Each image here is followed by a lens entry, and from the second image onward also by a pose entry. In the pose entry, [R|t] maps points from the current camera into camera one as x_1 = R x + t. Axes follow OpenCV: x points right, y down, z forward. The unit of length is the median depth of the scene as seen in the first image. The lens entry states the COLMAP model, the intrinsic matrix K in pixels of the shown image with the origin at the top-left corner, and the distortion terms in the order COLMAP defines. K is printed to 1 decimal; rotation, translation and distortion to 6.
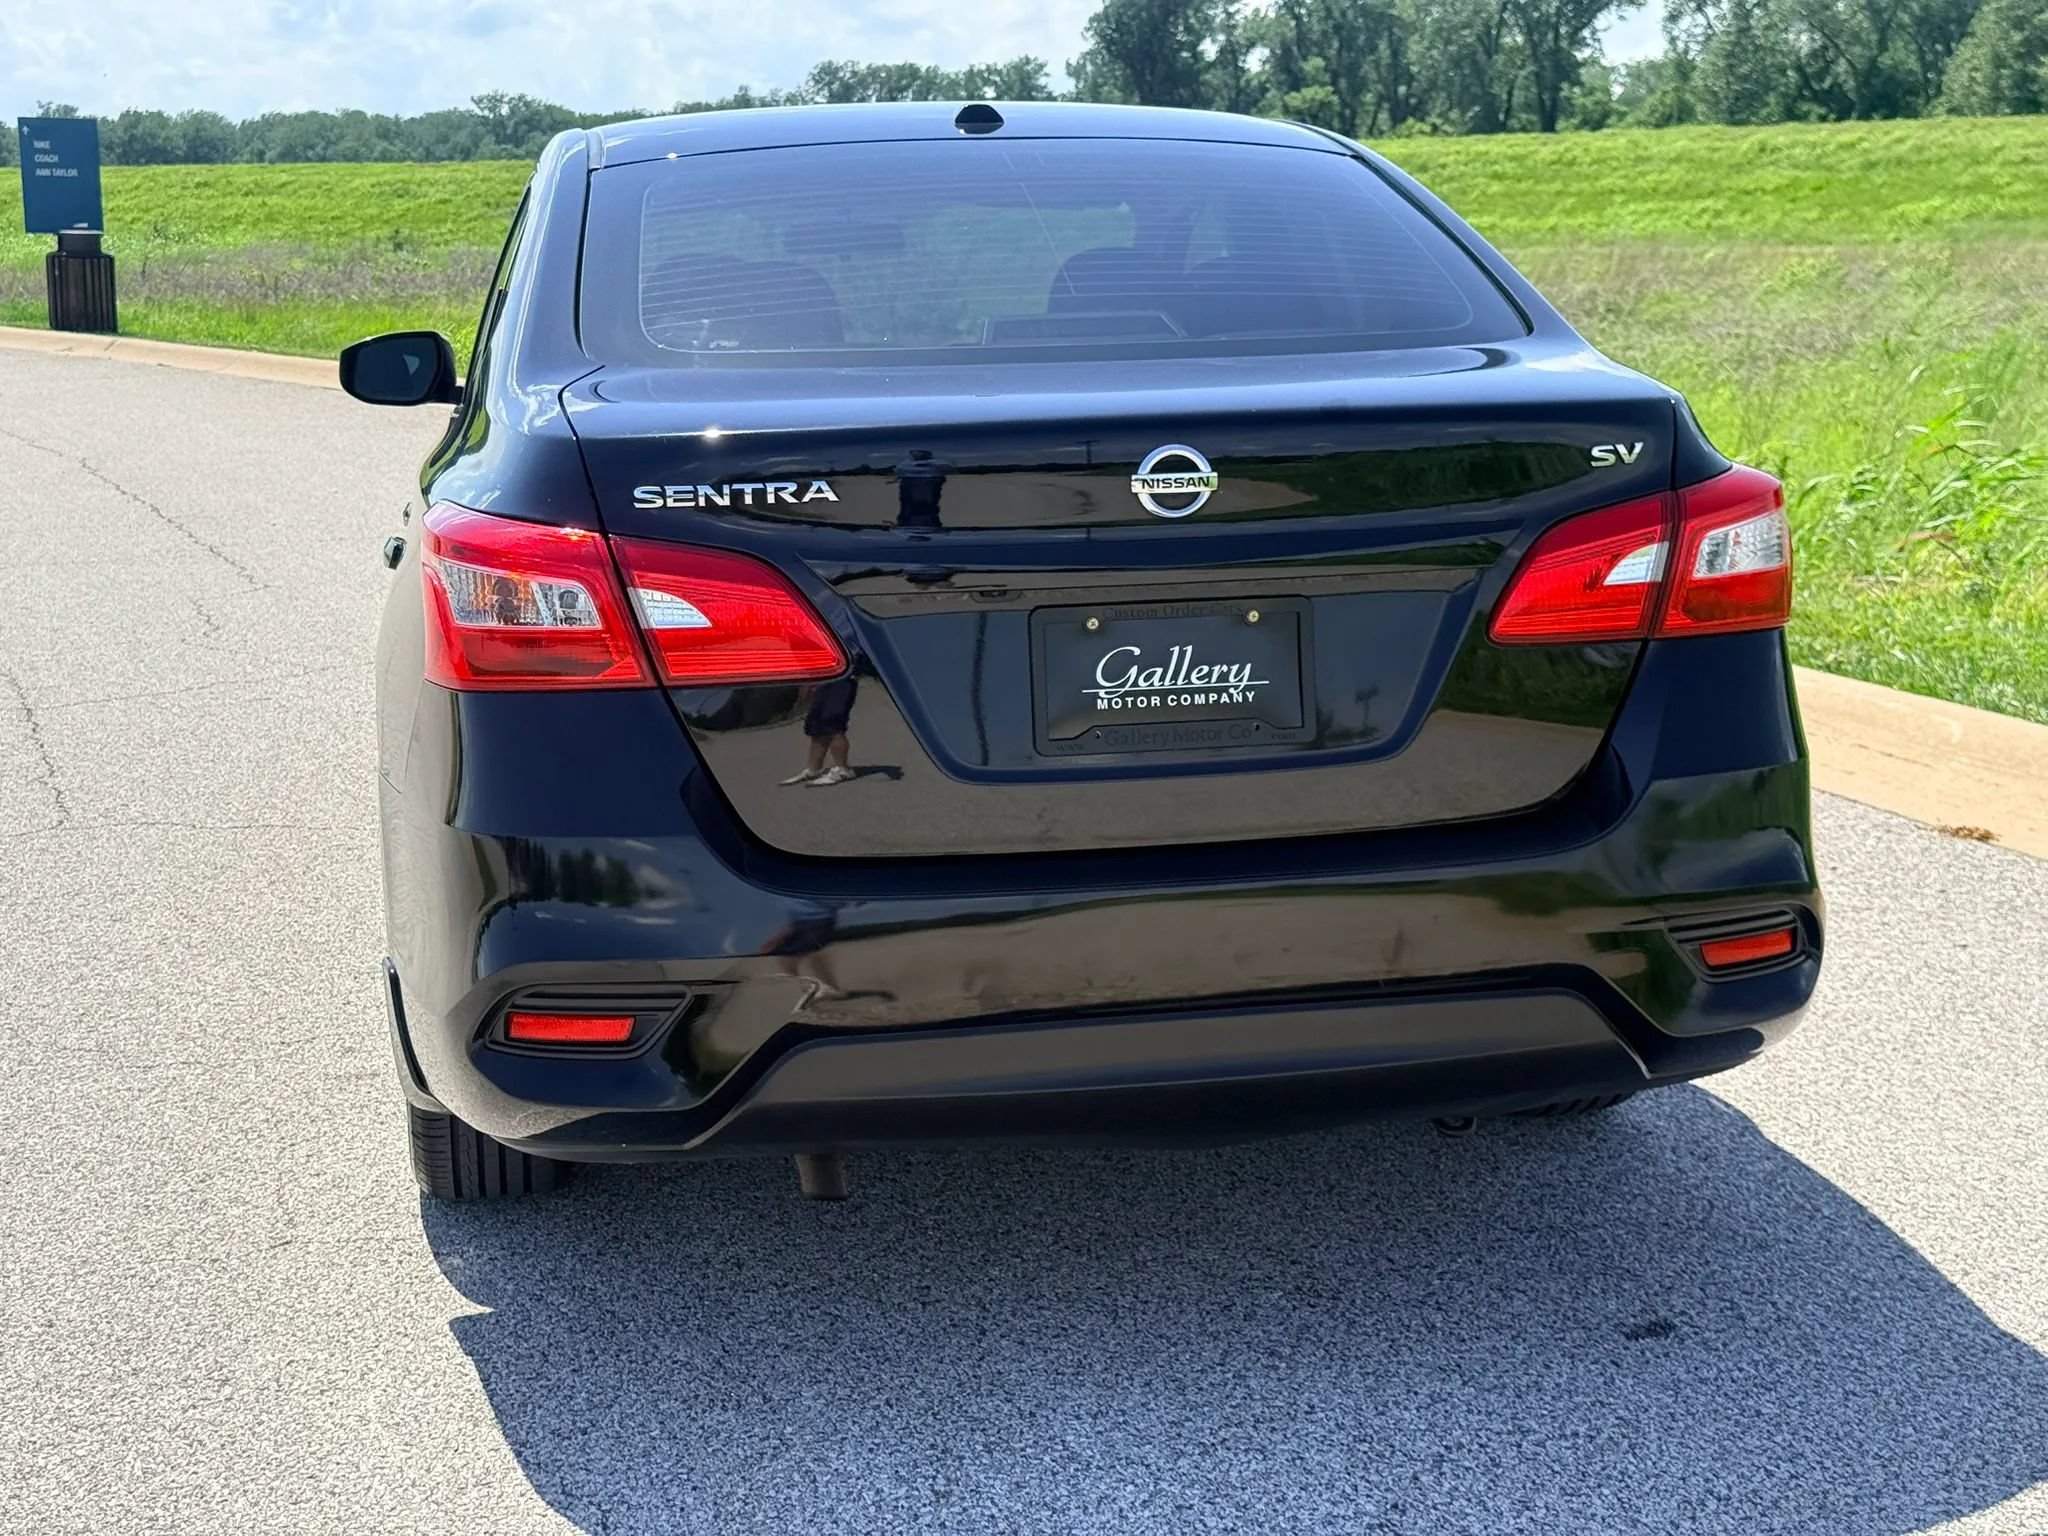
lens RADIAL K [[2818.6, 0, 1024.0], [0, 2818.6, 768.0], [0, 0, 1]] dist [0.215031, -0.511710]
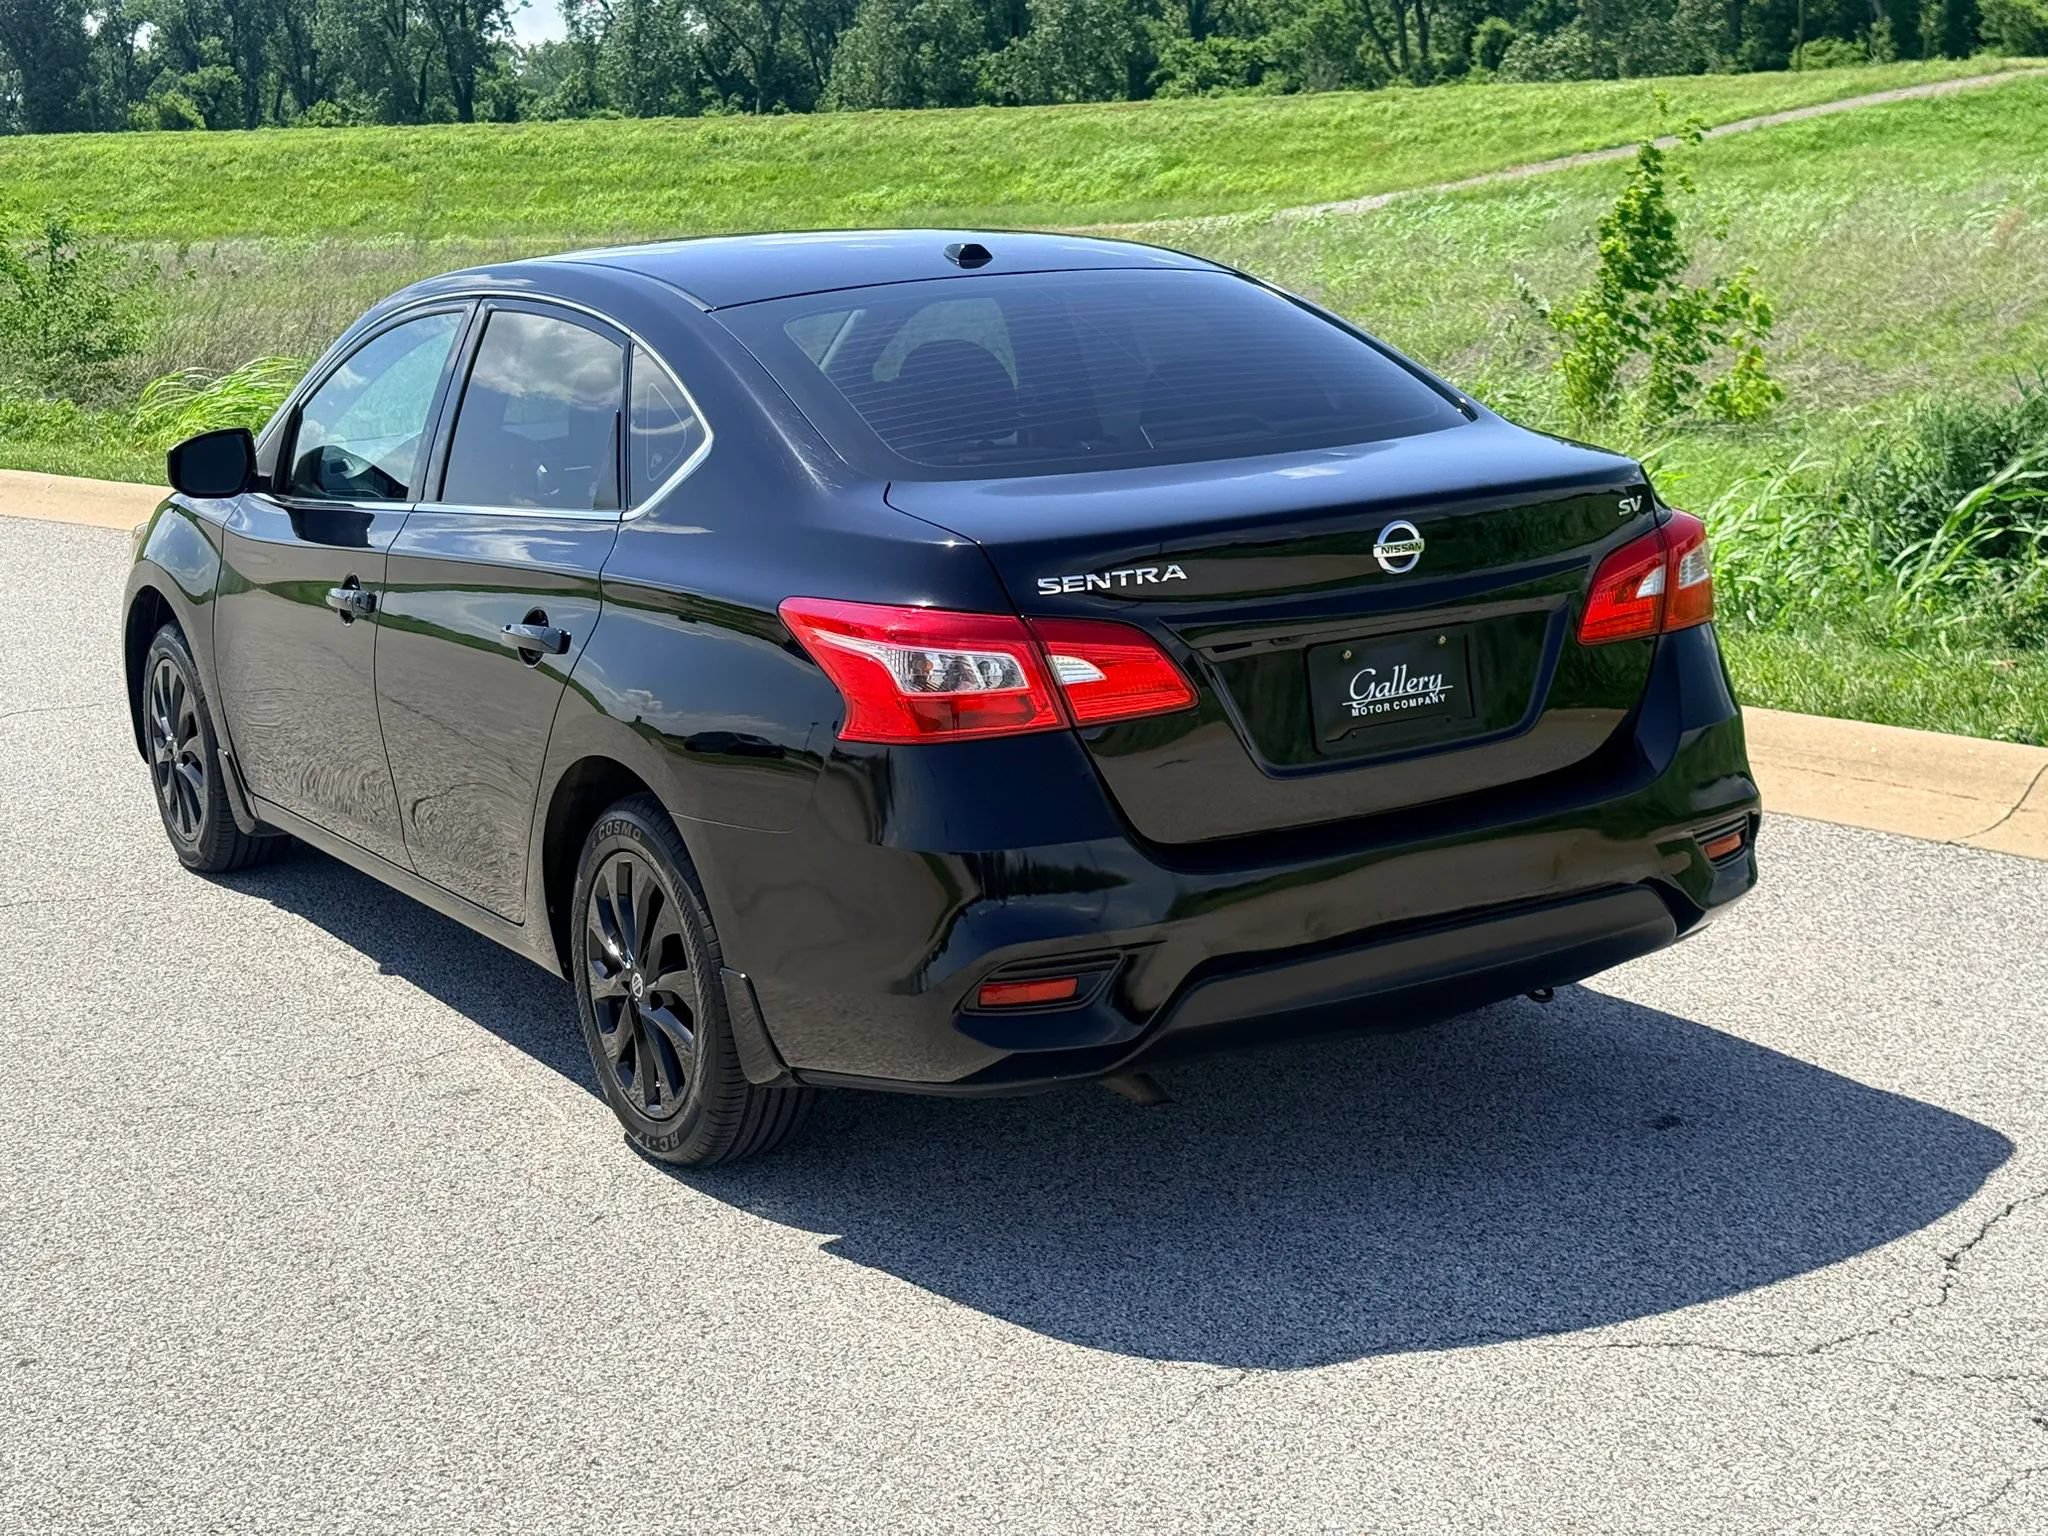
lens RADIAL K [[2818.6, 0, 1024.0], [0, 2818.6, 768.0], [0, 0, 1]] dist [0.215031, -0.511710]
pose [[0.932674, -0.091981, 0.348796, -0.597338], [0.089871, 0.995705, 0.022266, -0.040411], [-0.349346, 0.010580, 0.936934, -0.224542]]
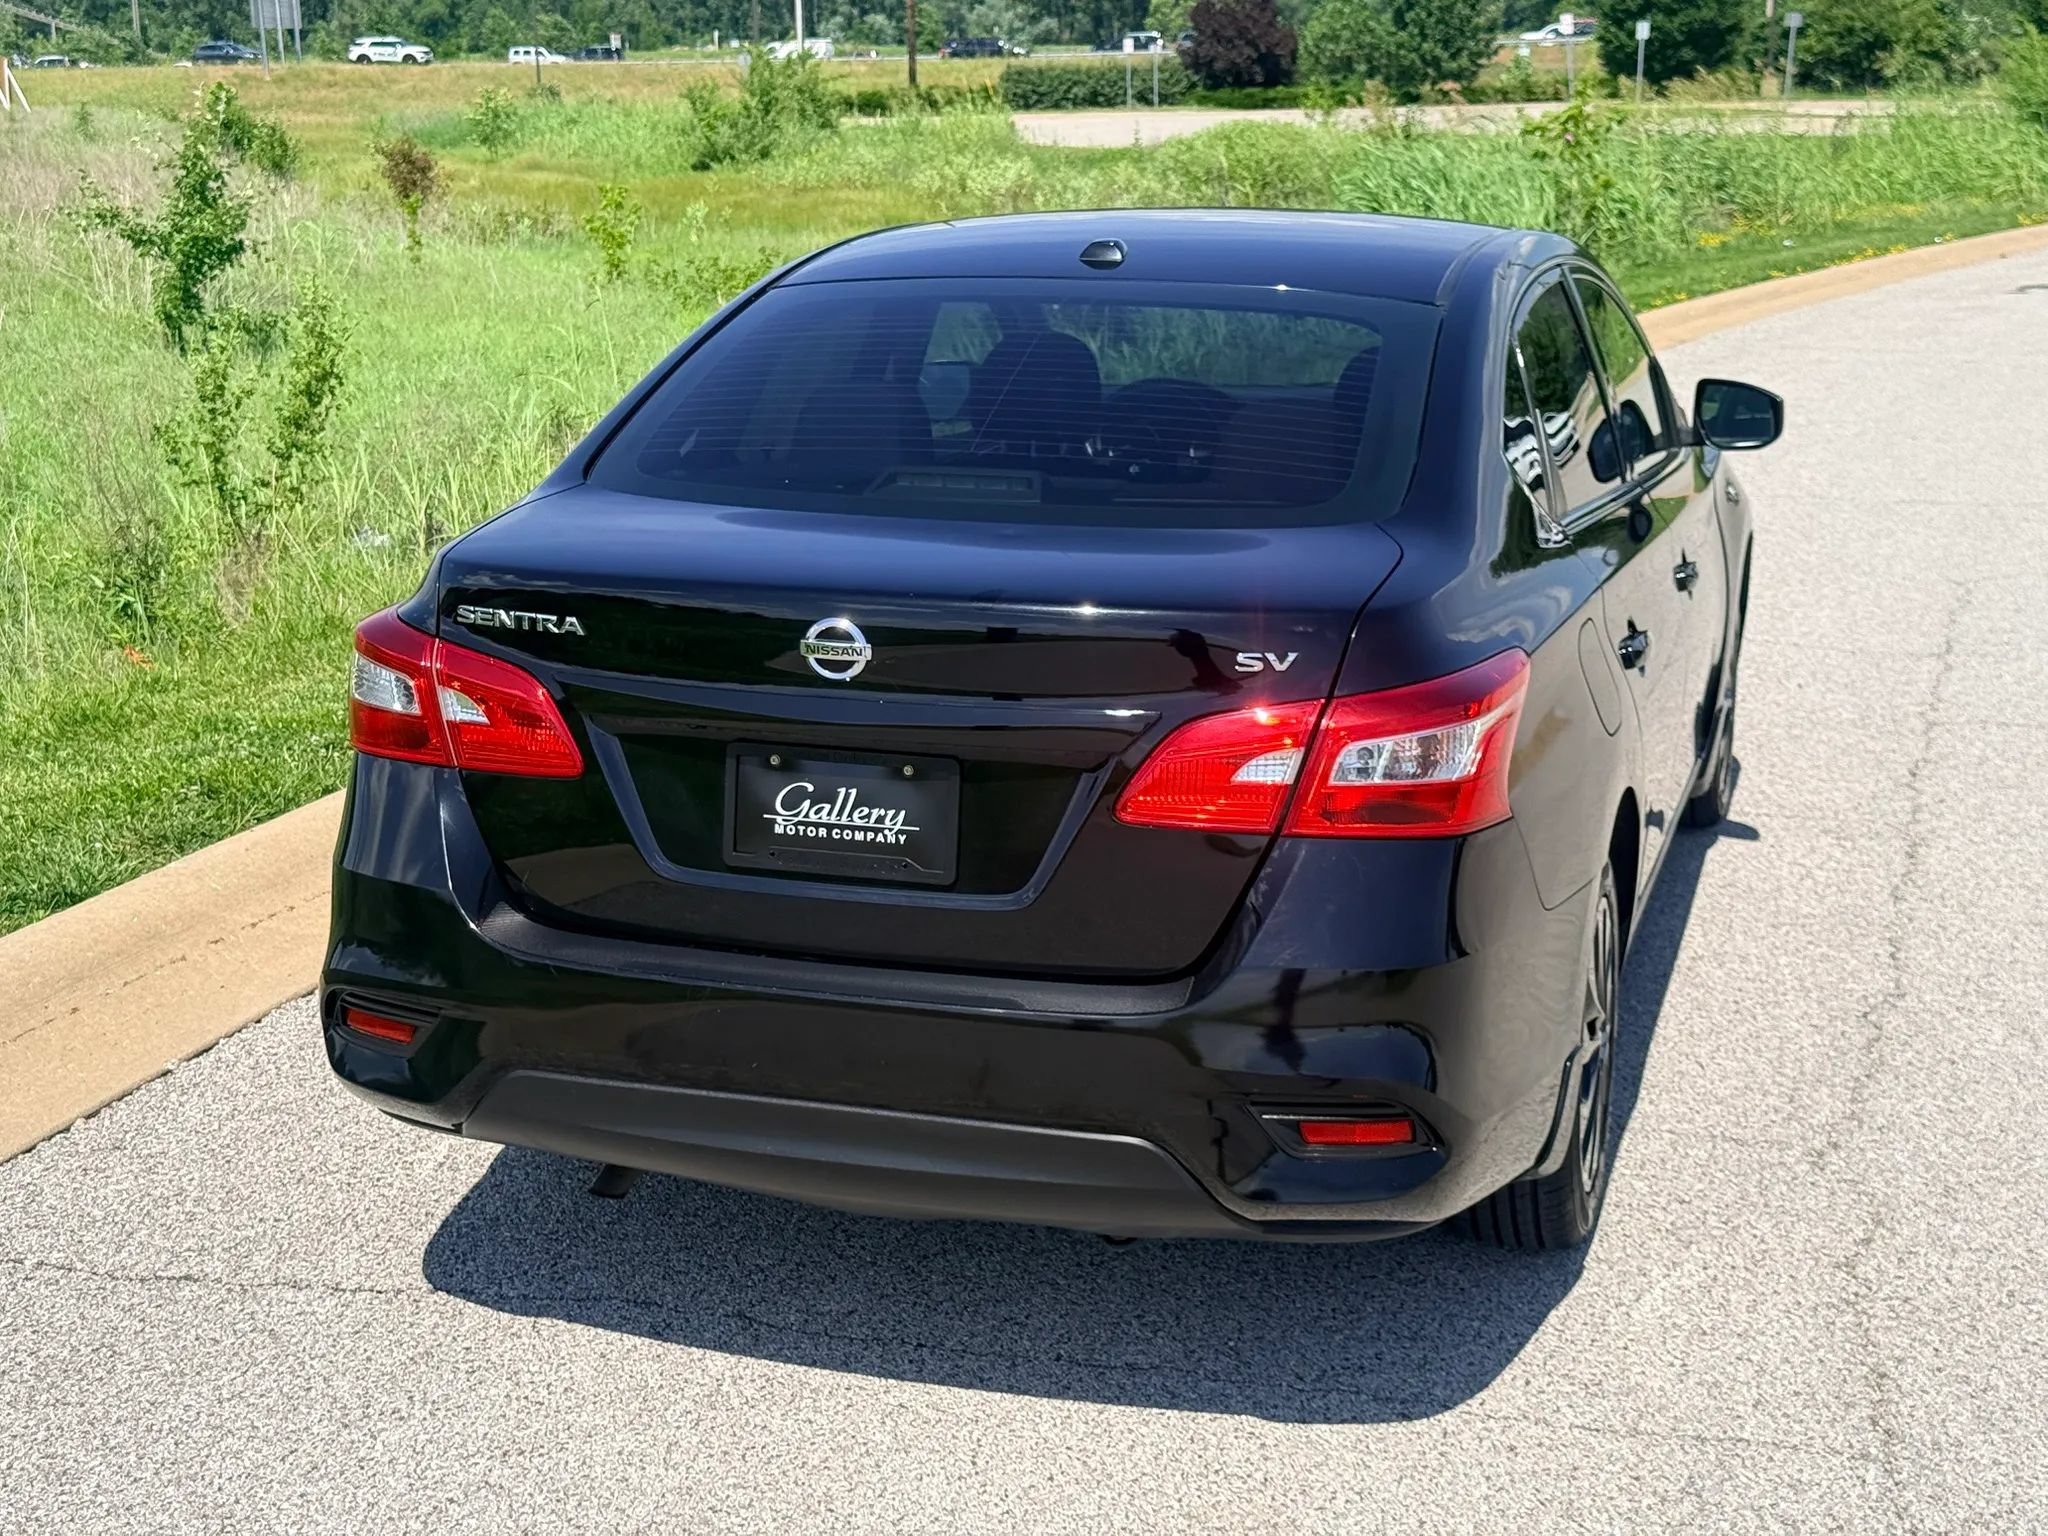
lens RADIAL K [[2935.7, 0, 1024.0], [0, 2935.7, 768.0], [0, 0, 1]] dist [0.182985, -0.383447]
pose [[0.877670, 0.133520, -0.460290, 0.669550], [-0.108615, 0.990834, 0.080315, -0.155389], [0.466795, -0.020495, 0.884128, -0.029402]]
